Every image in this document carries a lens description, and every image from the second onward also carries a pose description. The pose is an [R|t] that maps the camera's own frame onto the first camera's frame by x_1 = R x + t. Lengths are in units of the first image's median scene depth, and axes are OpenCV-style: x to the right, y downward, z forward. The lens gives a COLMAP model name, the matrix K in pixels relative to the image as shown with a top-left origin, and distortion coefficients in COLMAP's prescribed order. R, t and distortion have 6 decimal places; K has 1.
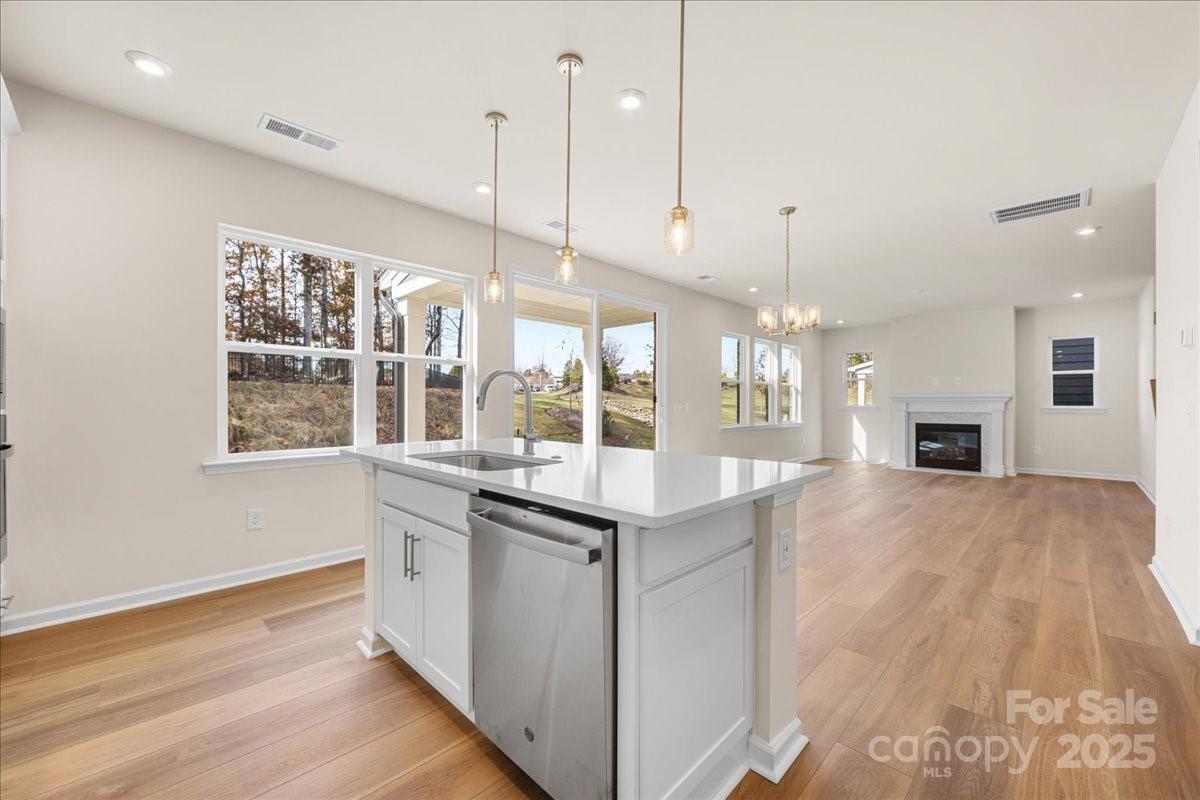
lens RADIAL K [[468.4, 0, 600.1], [0, 468.4, 400.2], [0, 0, 1]] dist [0.000570, 0.000266]
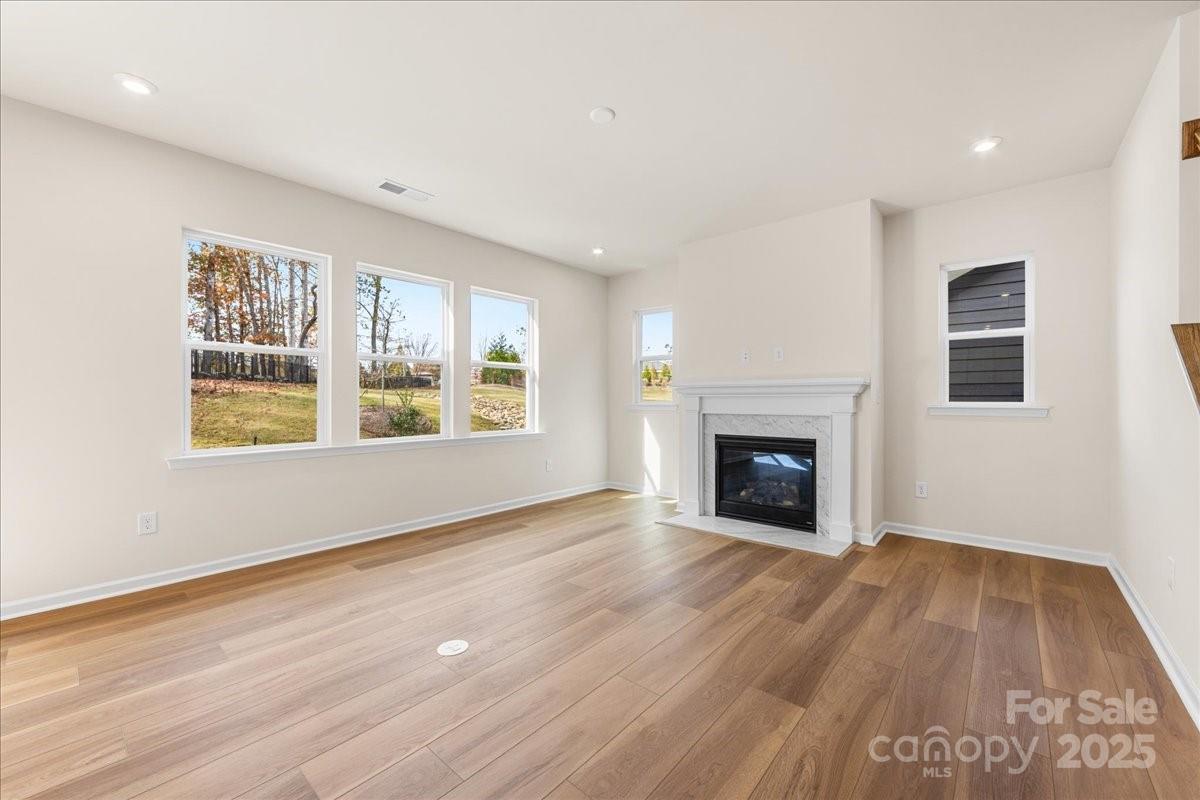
lens RADIAL K [[468.4, 0, 596.0], [0, 468.4, 399.7], [0, 0, 1]] dist [0.000570, 0.000266]
pose [[0.997704, 0.001097, 0.067715, 0.545016], [-0.001096, 0.999999, -0.000058, 0.009851], [-0.067715, -0.000016, 0.997705, 0.515021]]
